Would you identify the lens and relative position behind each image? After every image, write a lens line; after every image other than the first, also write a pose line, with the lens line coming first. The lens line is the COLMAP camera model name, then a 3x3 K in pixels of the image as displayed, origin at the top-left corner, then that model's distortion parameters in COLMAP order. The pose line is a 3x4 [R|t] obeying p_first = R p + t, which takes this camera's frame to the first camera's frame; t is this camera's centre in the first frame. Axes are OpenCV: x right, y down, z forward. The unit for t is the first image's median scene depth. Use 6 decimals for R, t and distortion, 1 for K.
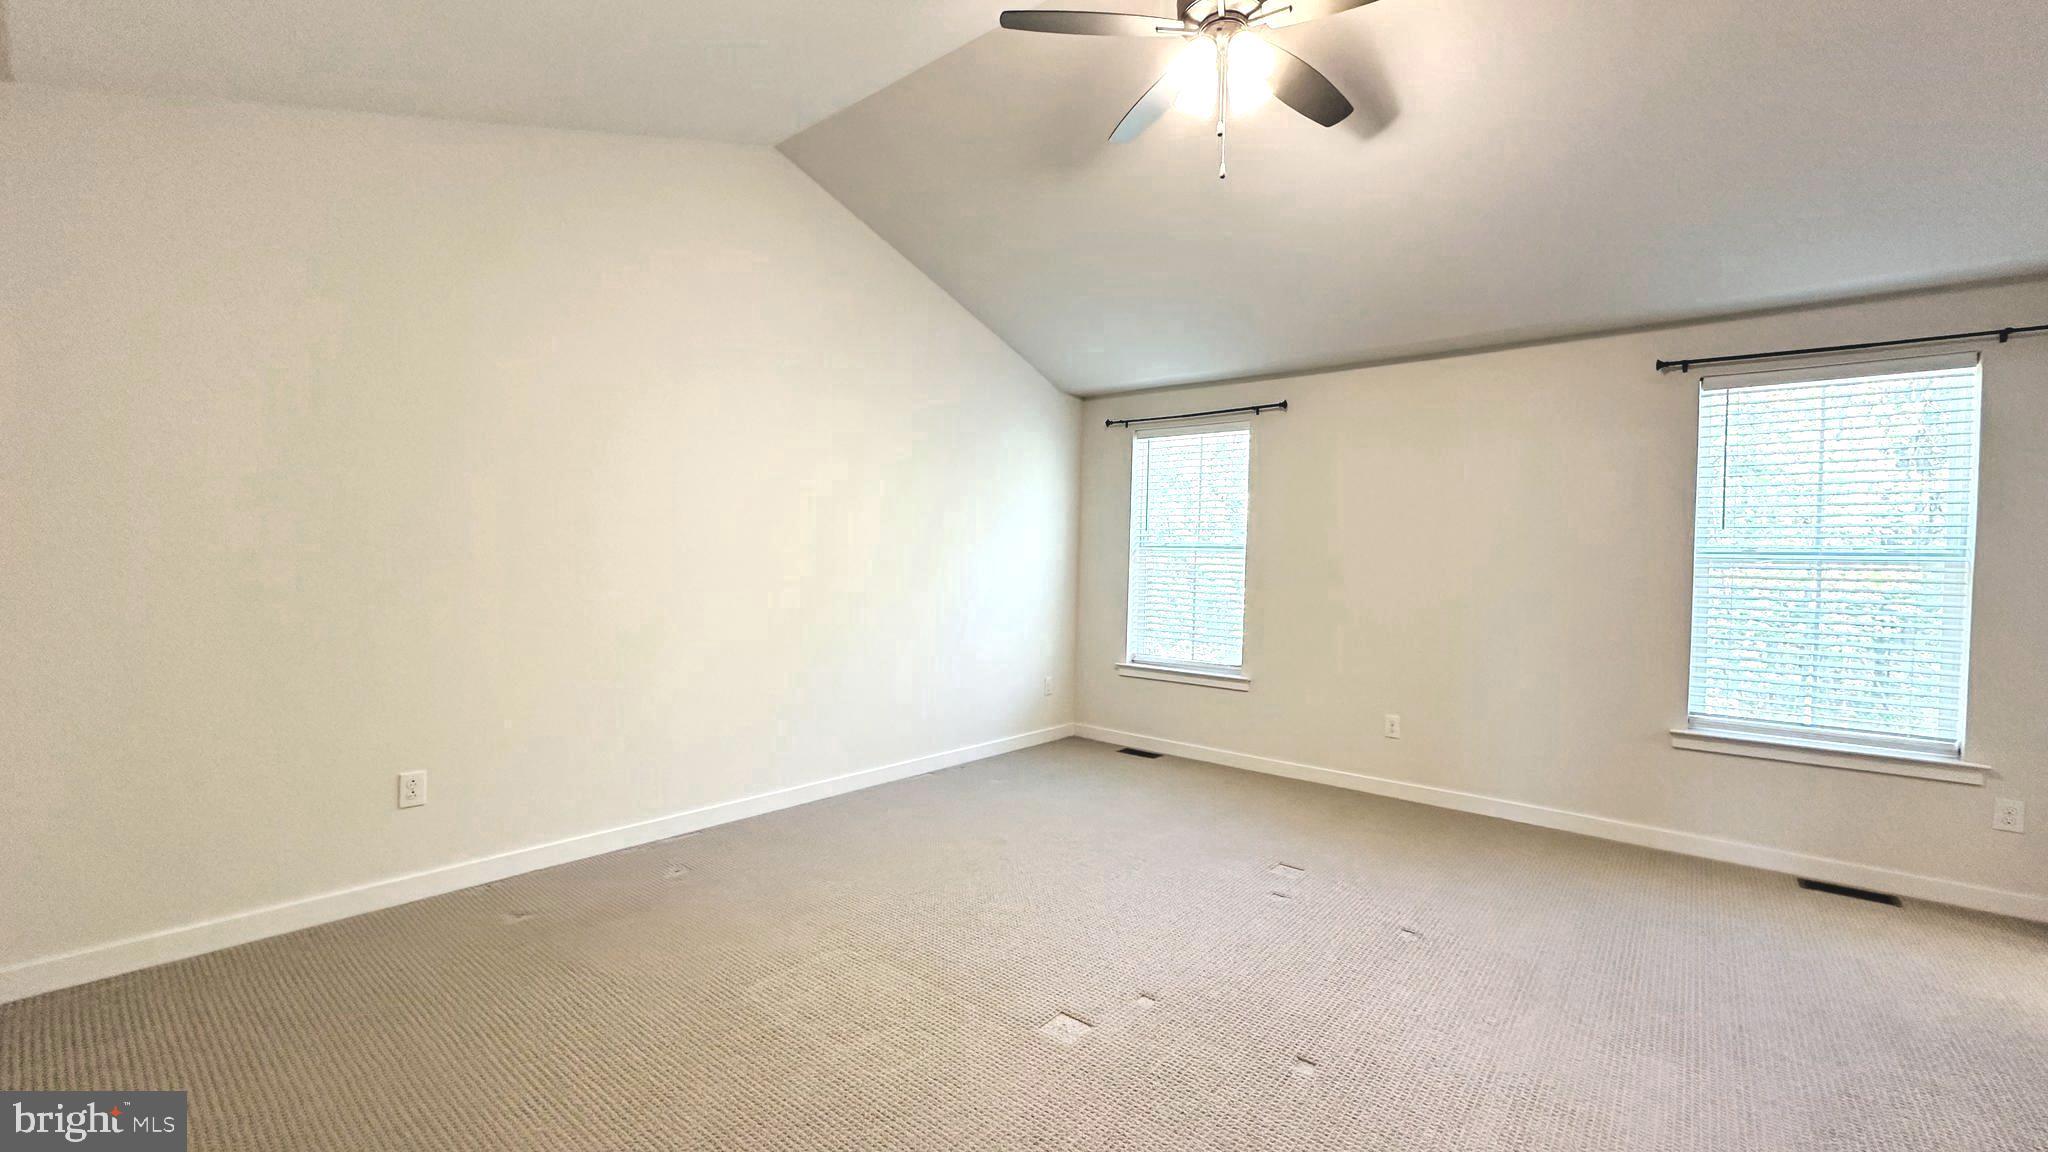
lens RADIAL K [[815.0, 0, 1024.0], [0, 815.0, 576.0], [0, 0, 1]] dist [-0.003494, 0.000140]
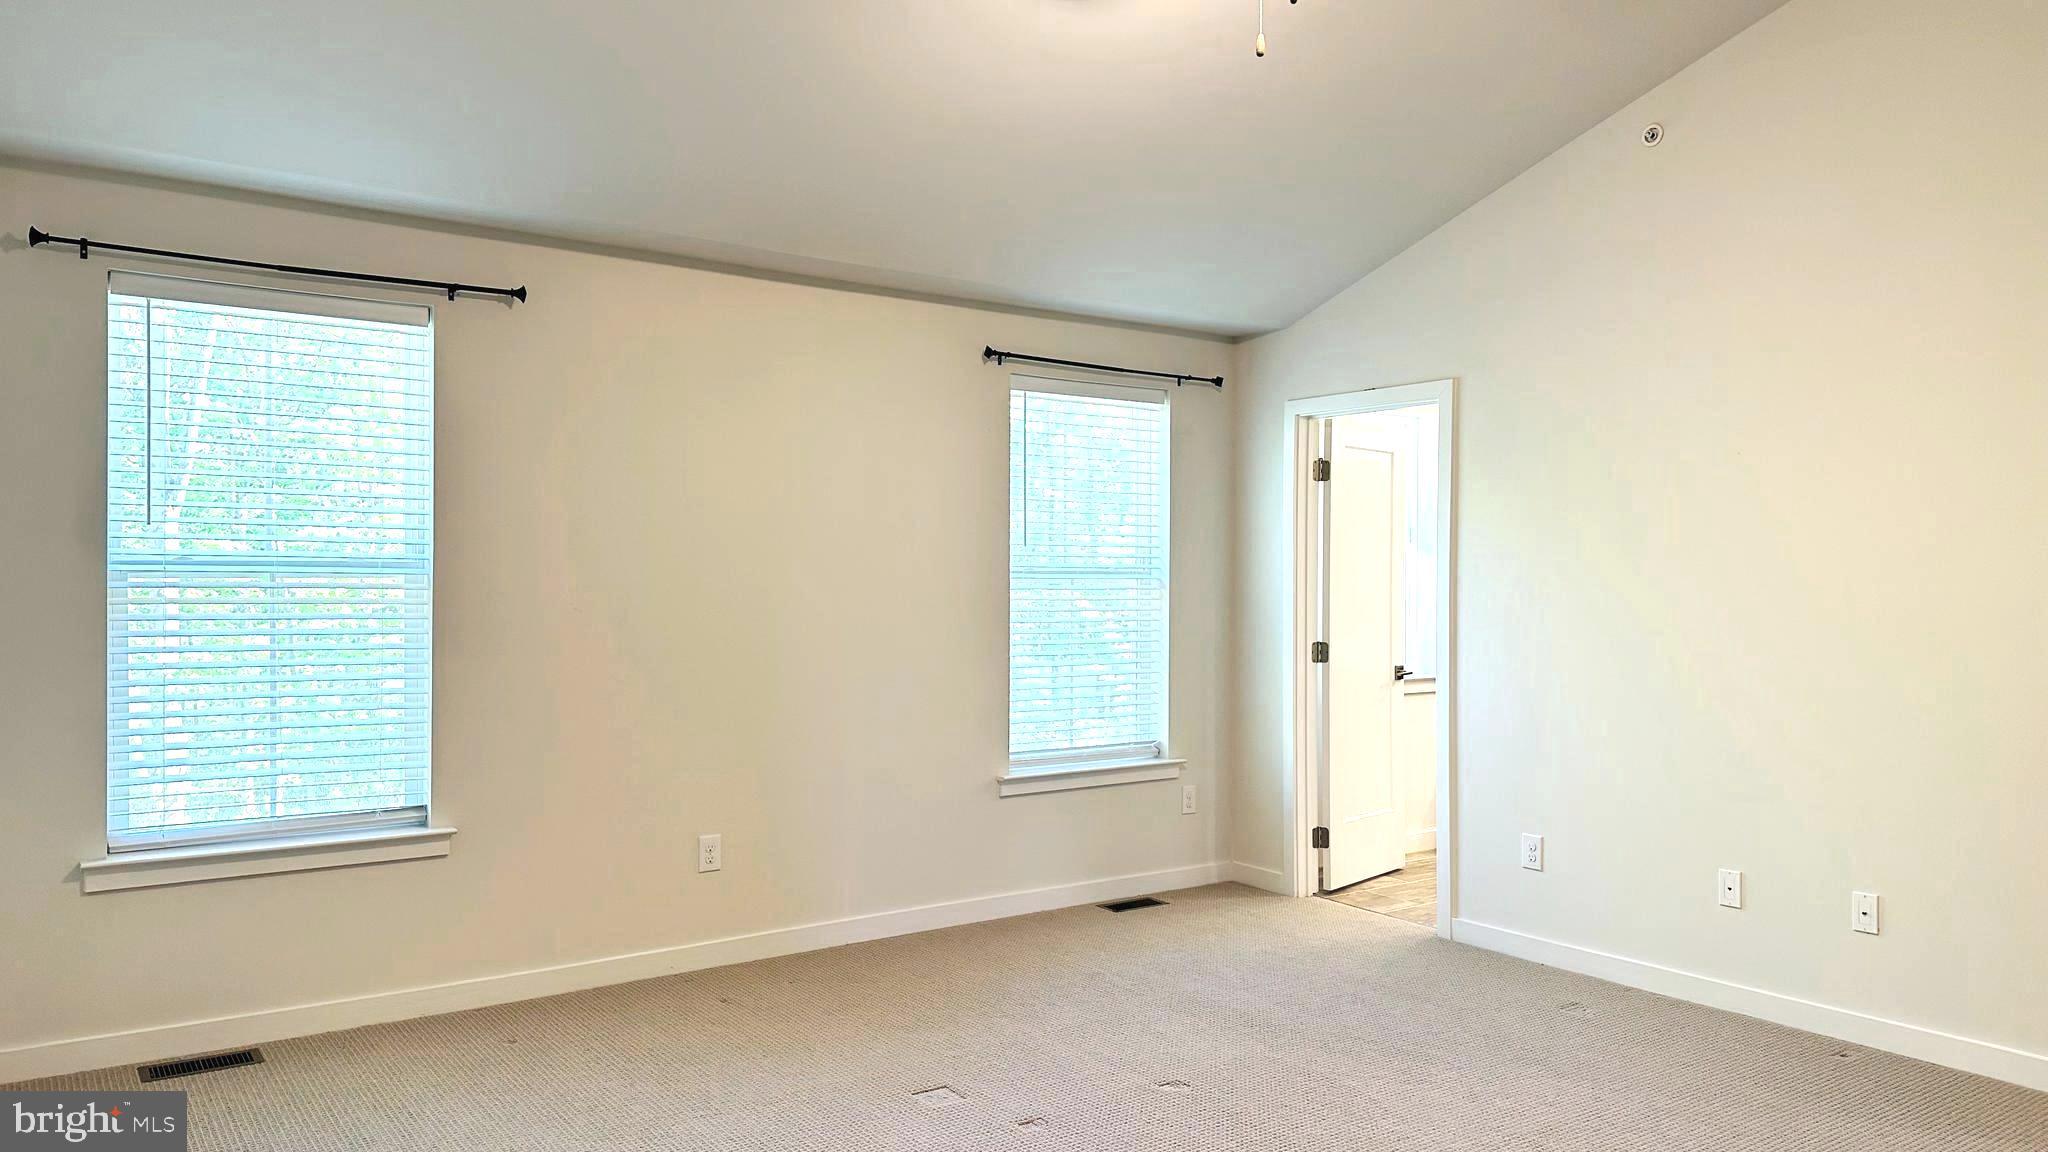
lens RADIAL K [[1437.6, 0, 1073.7], [0, 1437.6, 583.3], [0, 0, 1]] dist [0.133200, -0.172745]
pose [[0.242156, -0.015854, 0.970108, -0.522738], [0.028982, 0.999538, 0.009101, -0.021753], [-0.969804, 0.025912, 0.242503, 0.432300]]
